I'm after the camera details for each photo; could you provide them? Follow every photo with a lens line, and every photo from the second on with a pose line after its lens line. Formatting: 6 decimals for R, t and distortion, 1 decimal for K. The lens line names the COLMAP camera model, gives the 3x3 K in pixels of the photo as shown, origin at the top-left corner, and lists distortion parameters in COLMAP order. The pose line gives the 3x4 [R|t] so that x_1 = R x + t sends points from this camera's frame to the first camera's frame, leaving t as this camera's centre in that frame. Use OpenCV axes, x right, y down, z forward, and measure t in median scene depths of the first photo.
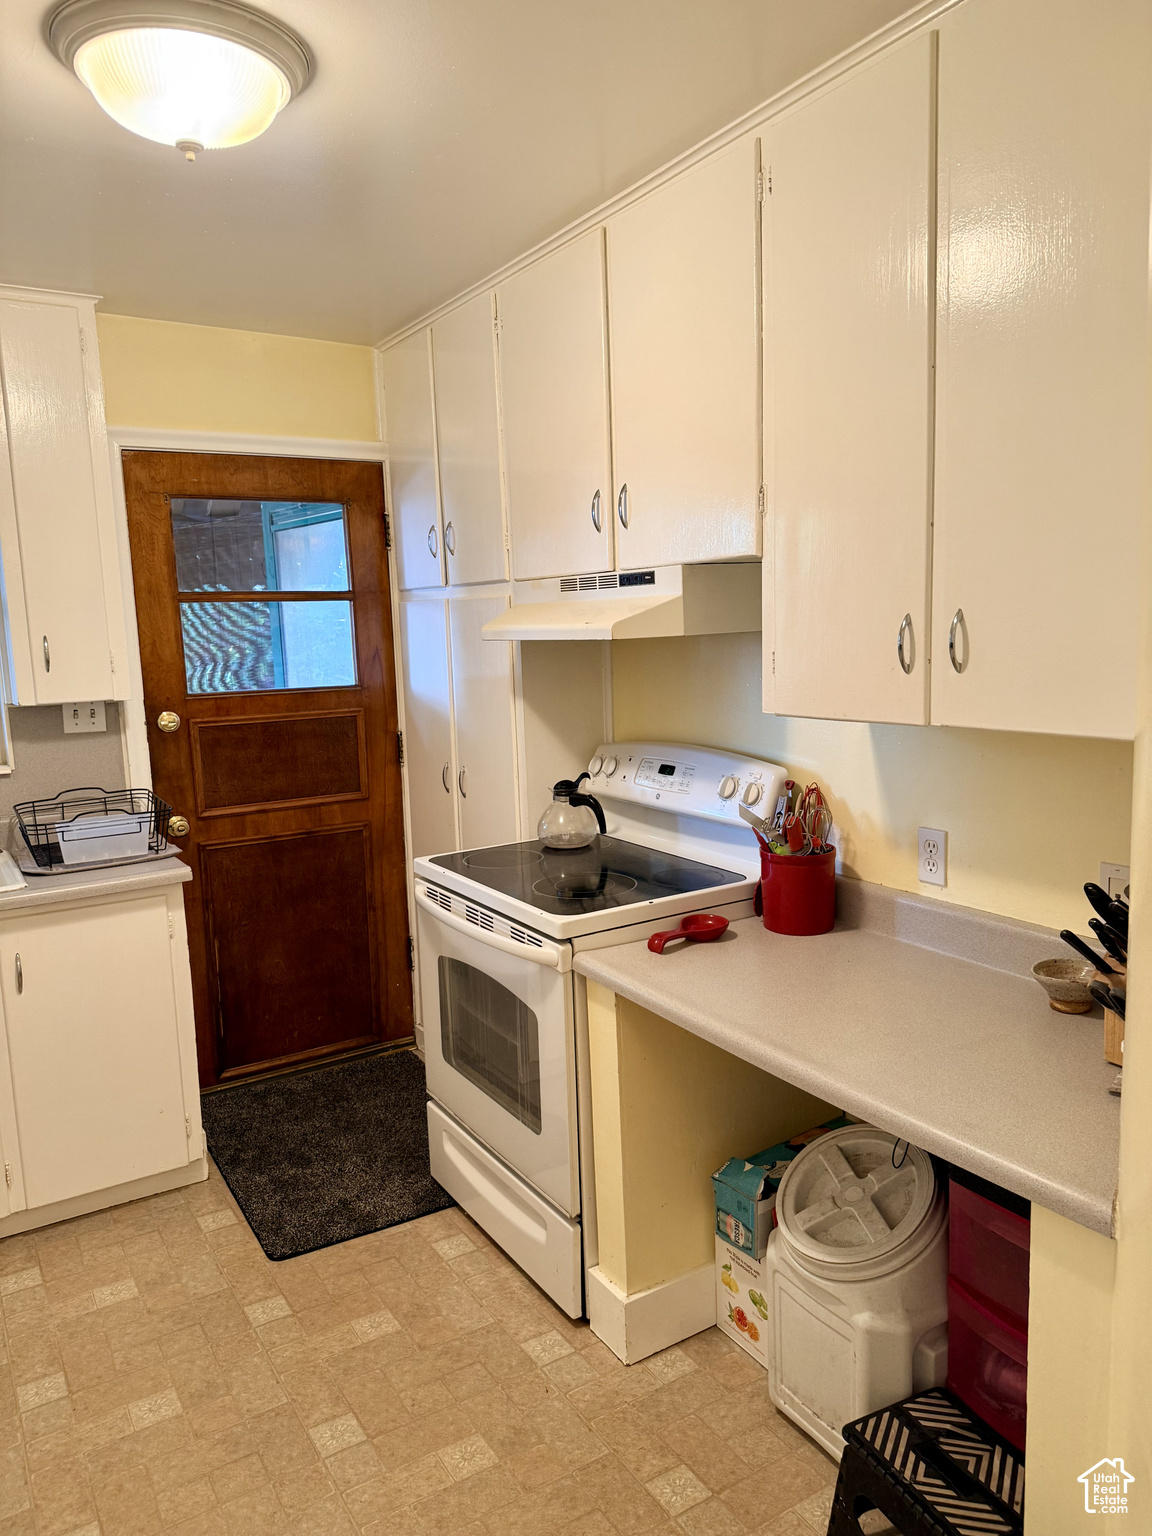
lens RADIAL K [[1071.1, 0, 579.6], [0, 1071.1, 758.2], [0, 0, 1]] dist [0.003512, -0.019281]
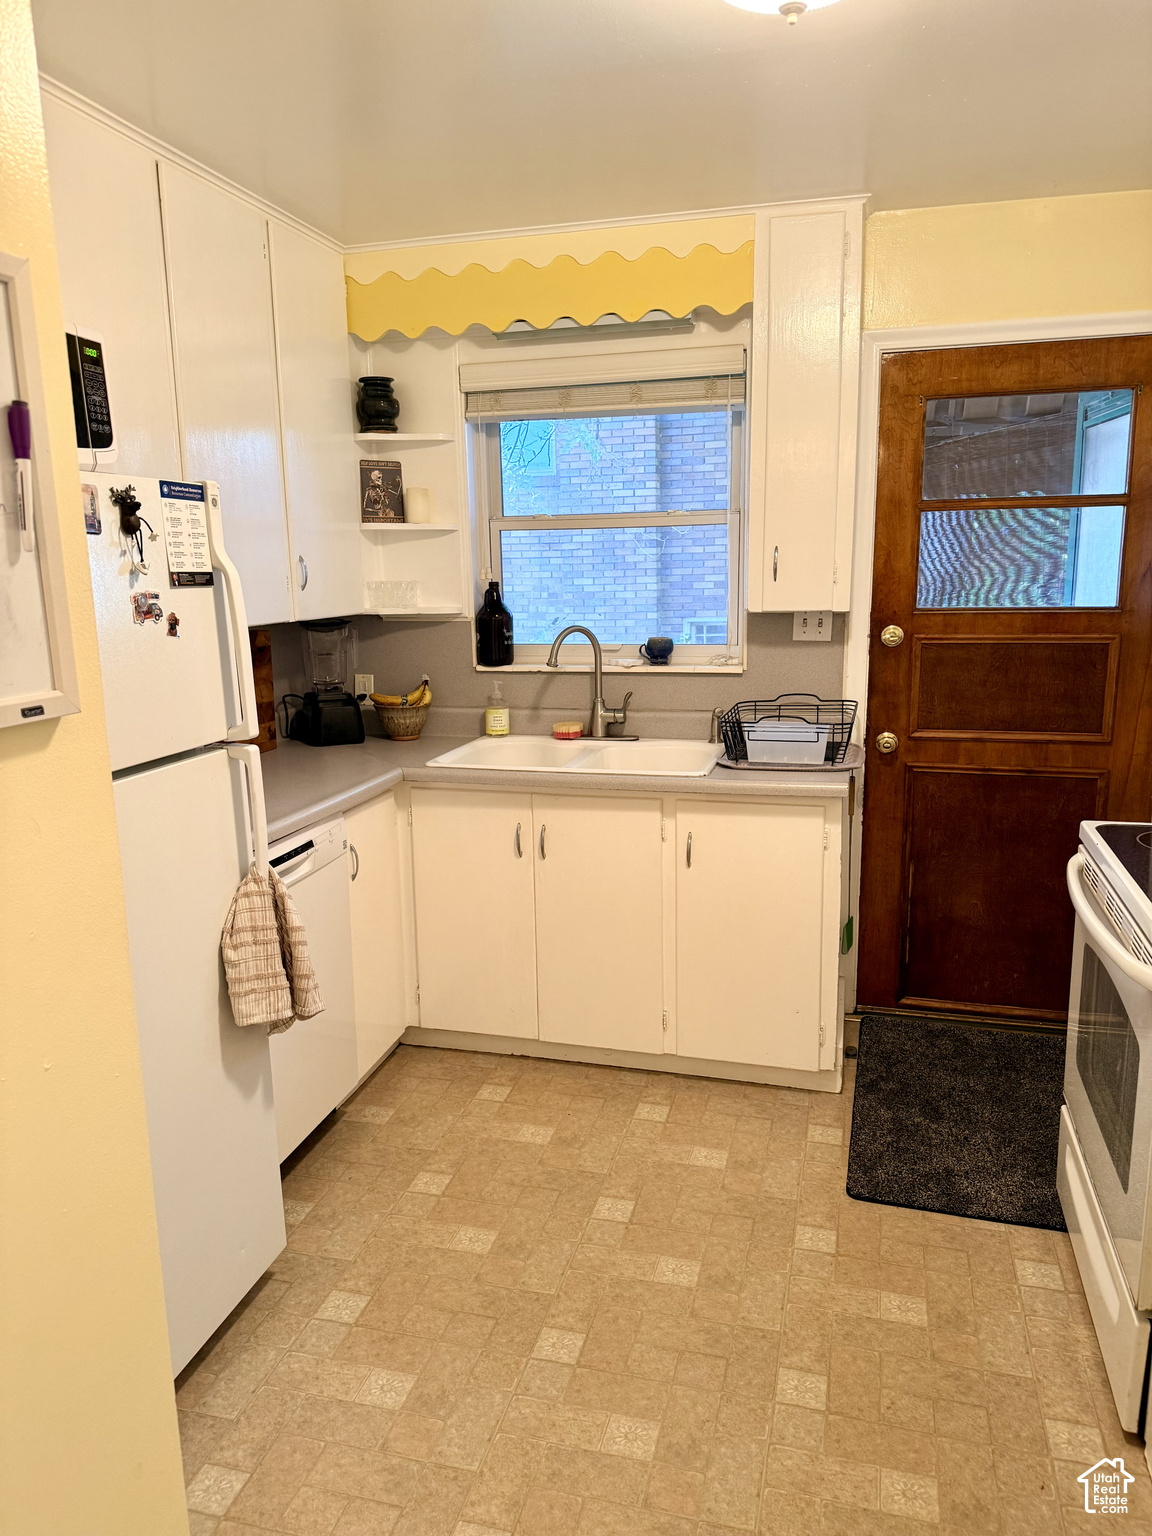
lens RADIAL K [[1071.1, 0, 579.6], [0, 1071.1, 758.2], [0, 0, 1]] dist [0.003512, -0.019281]
pose [[0.672343, 0.152056, -0.724454, 0.161737], [-0.093979, 0.988290, 0.120214, -0.015226], [0.734250, -0.012742, 0.678760, 0.135428]]
